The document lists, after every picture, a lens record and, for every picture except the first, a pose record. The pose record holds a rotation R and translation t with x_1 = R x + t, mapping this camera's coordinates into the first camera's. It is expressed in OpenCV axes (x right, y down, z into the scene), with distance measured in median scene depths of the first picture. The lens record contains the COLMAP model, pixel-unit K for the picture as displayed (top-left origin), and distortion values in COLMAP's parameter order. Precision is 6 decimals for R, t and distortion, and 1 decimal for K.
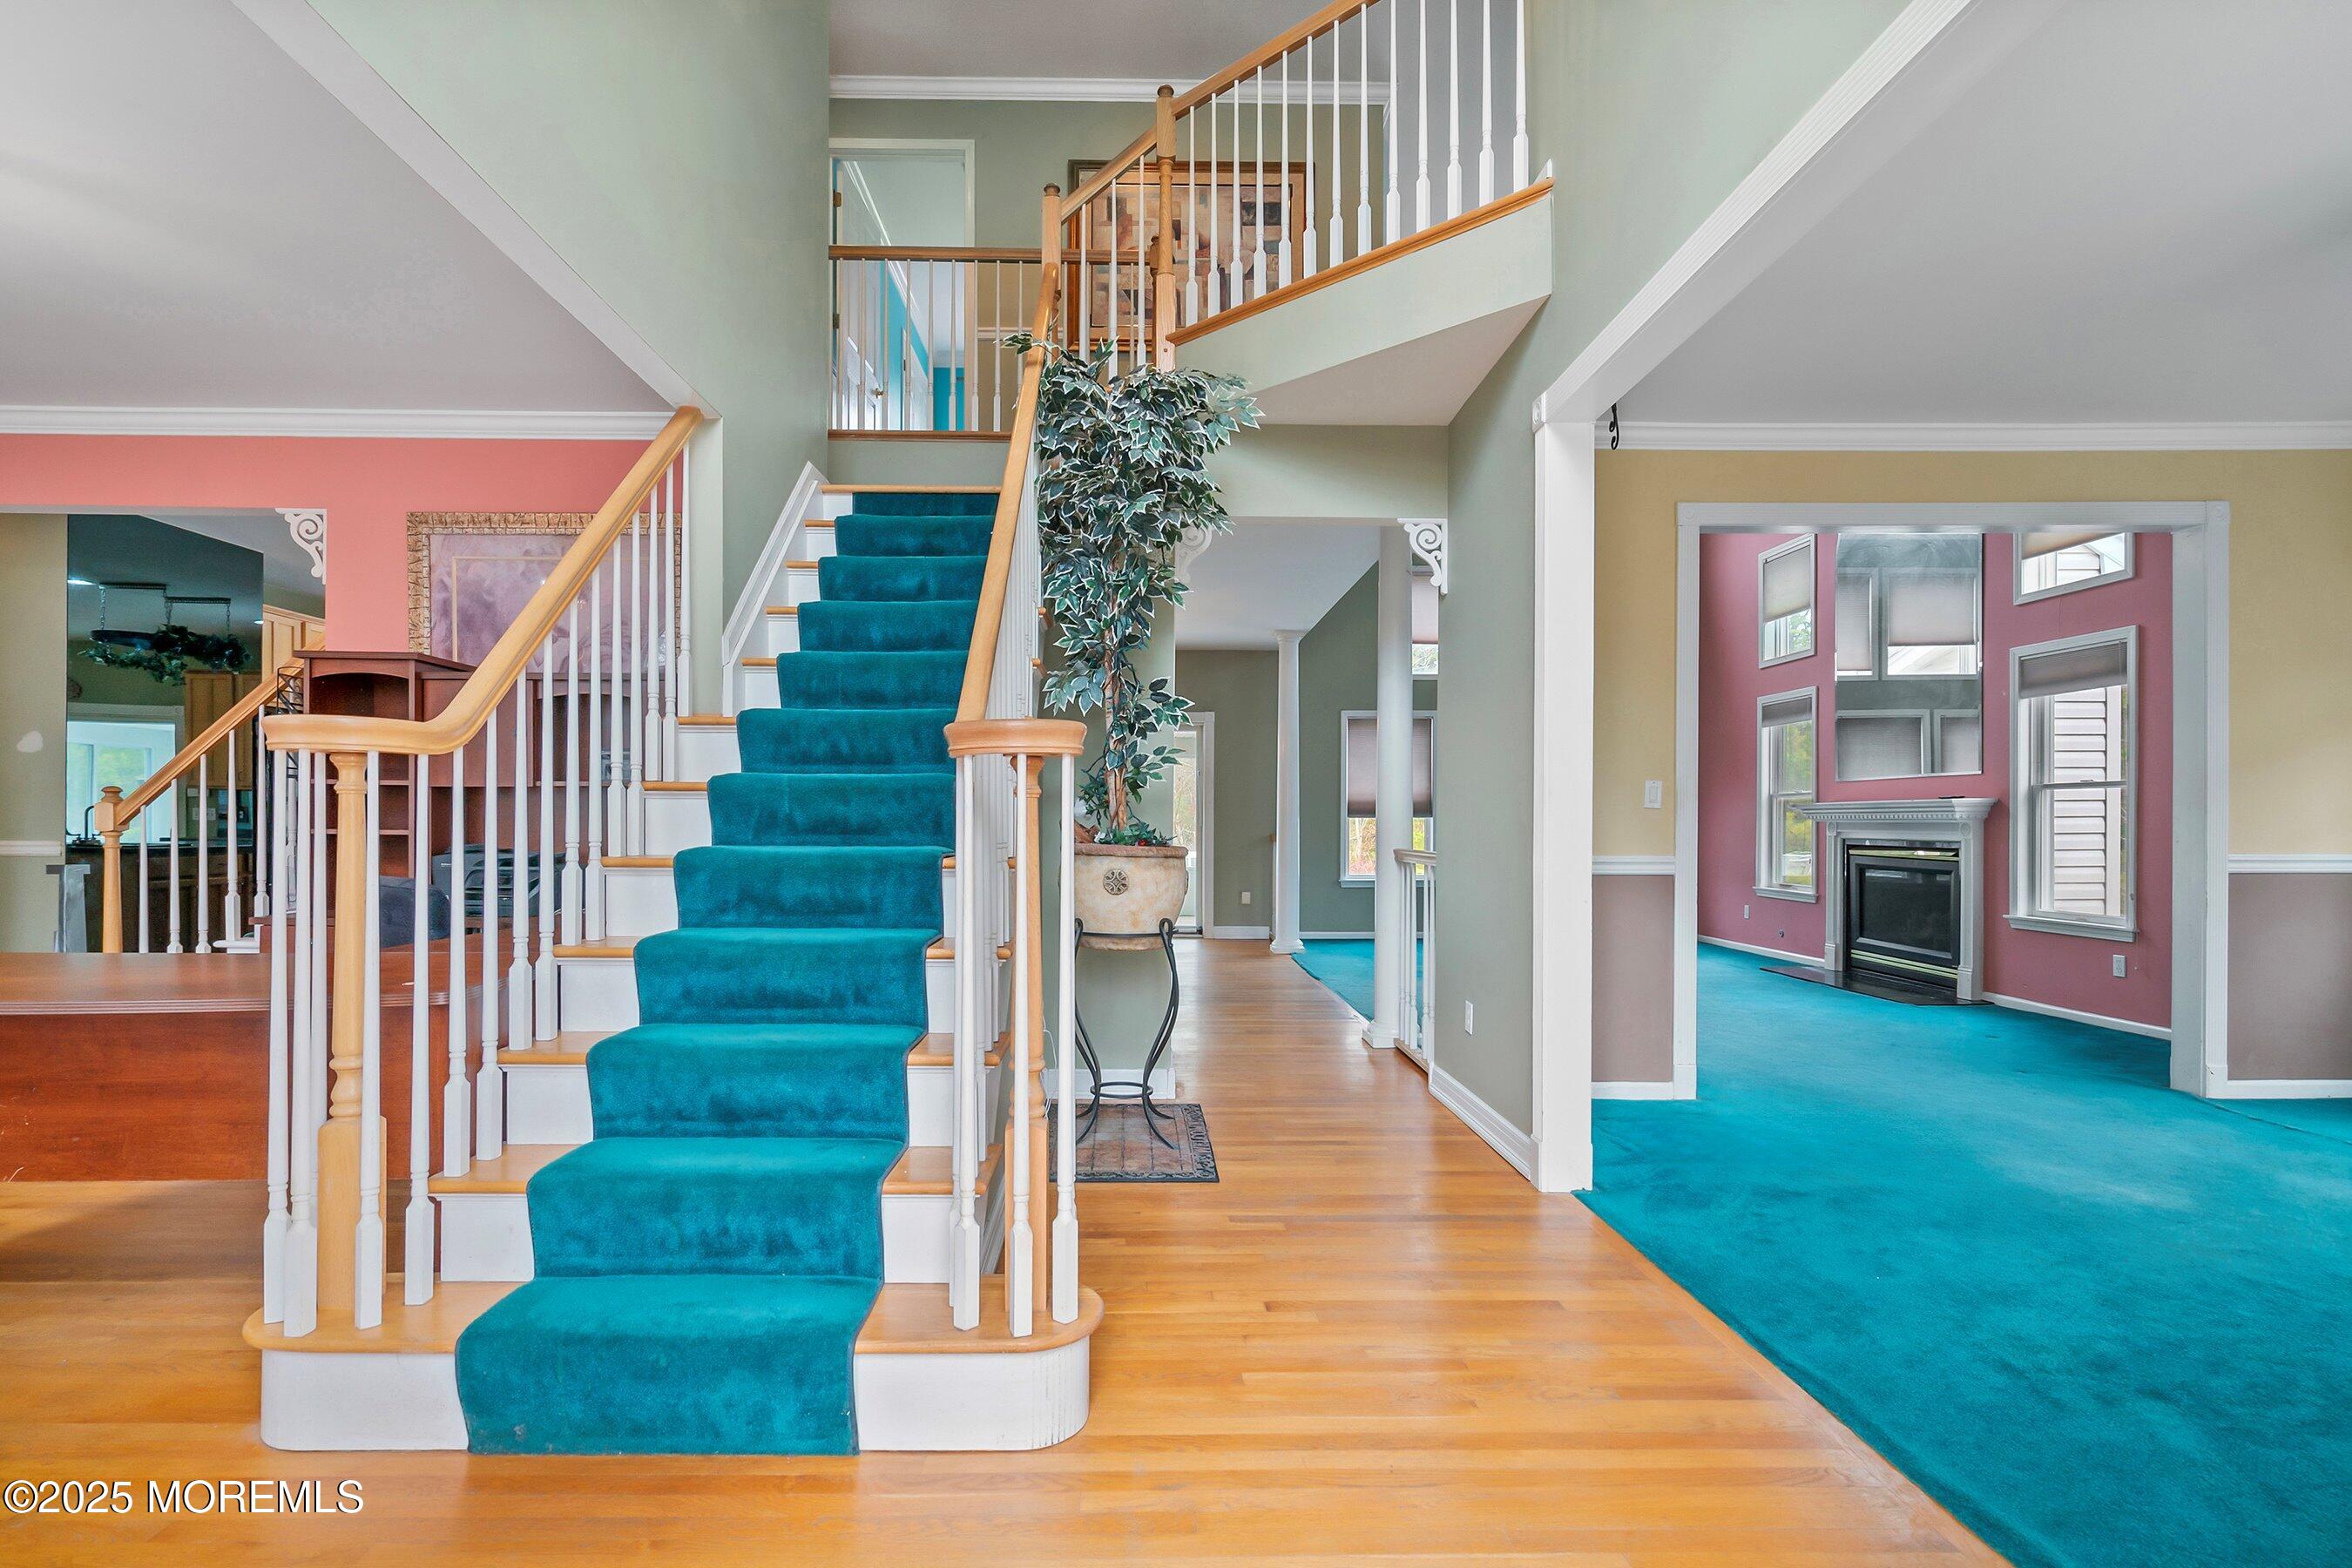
lens RADIAL K [[1082.1, 0, 1157.1], [0, 1082.1, 816.9], [0, 0, 1]] dist [-0.000669, 0.000269]
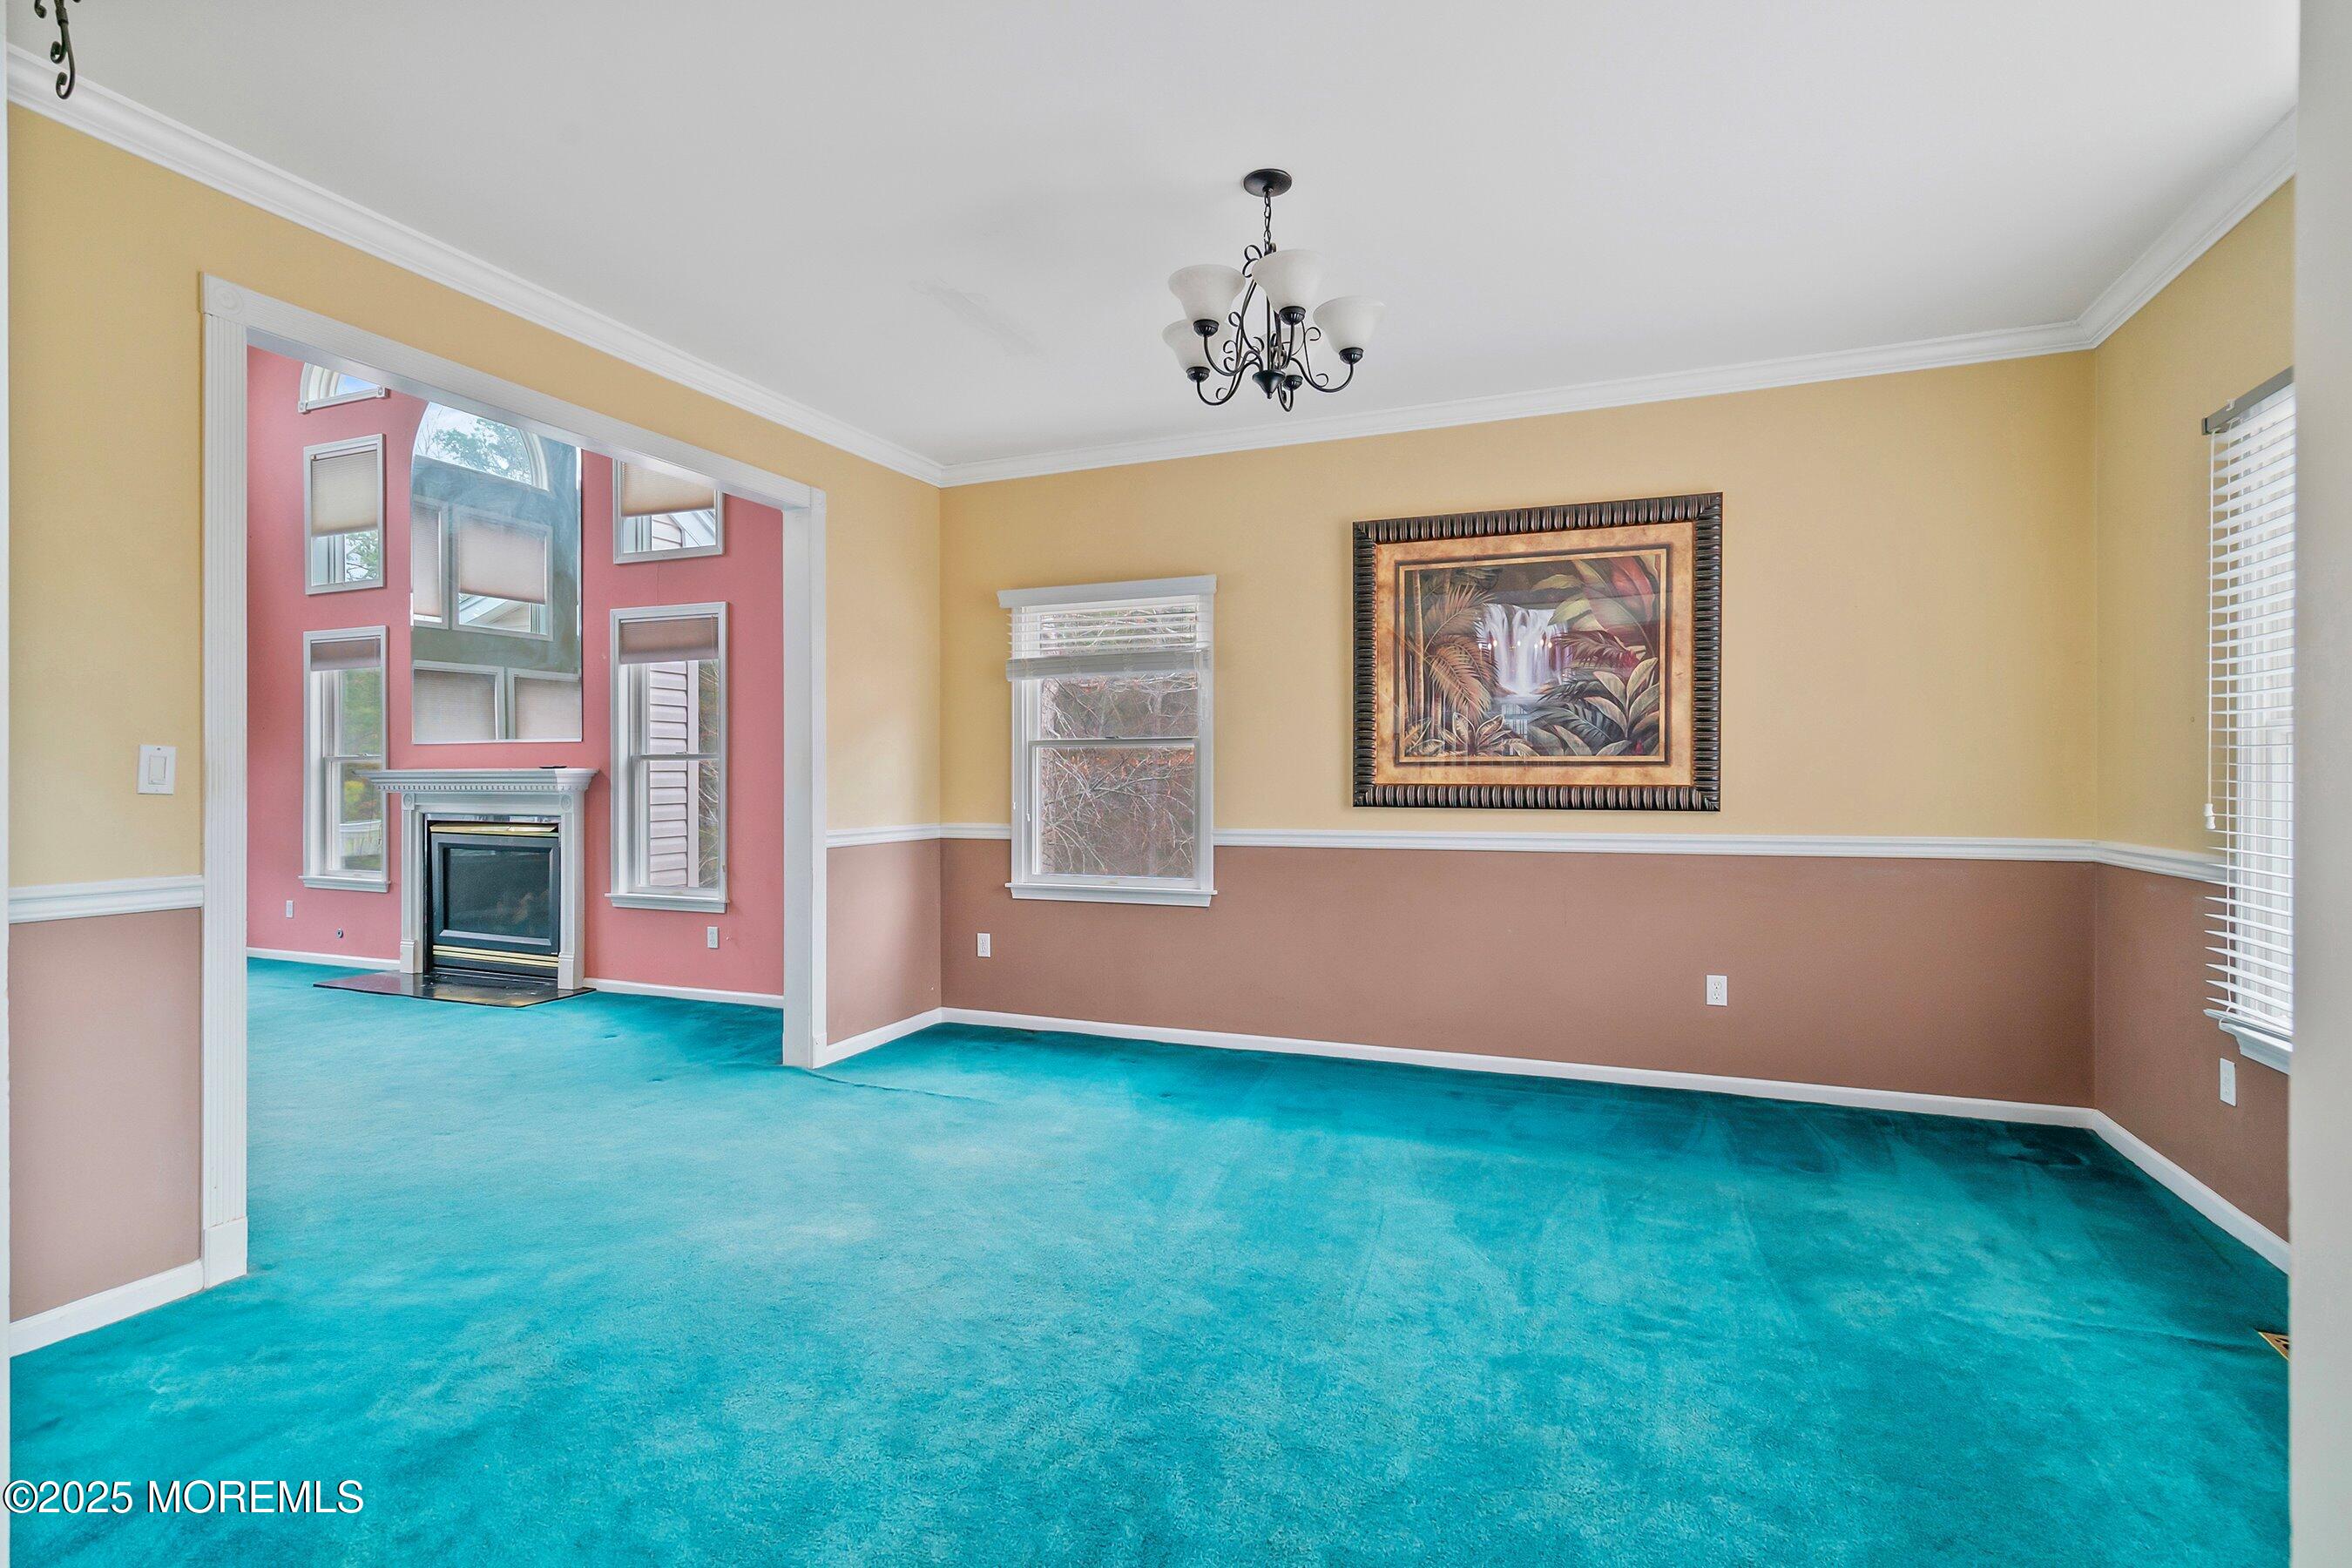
lens RADIAL K [[1144.0, 0, 1178.1], [0, 1144.0, 788.5], [0, 0, 1]] dist [-0.000409, 0.000774]
pose [[0.389725, -0.008213, 0.920895, 0.063423], [-0.000969, 0.999956, 0.009328, -0.009577], [-0.920931, -0.004528, 0.389700, 0.152705]]
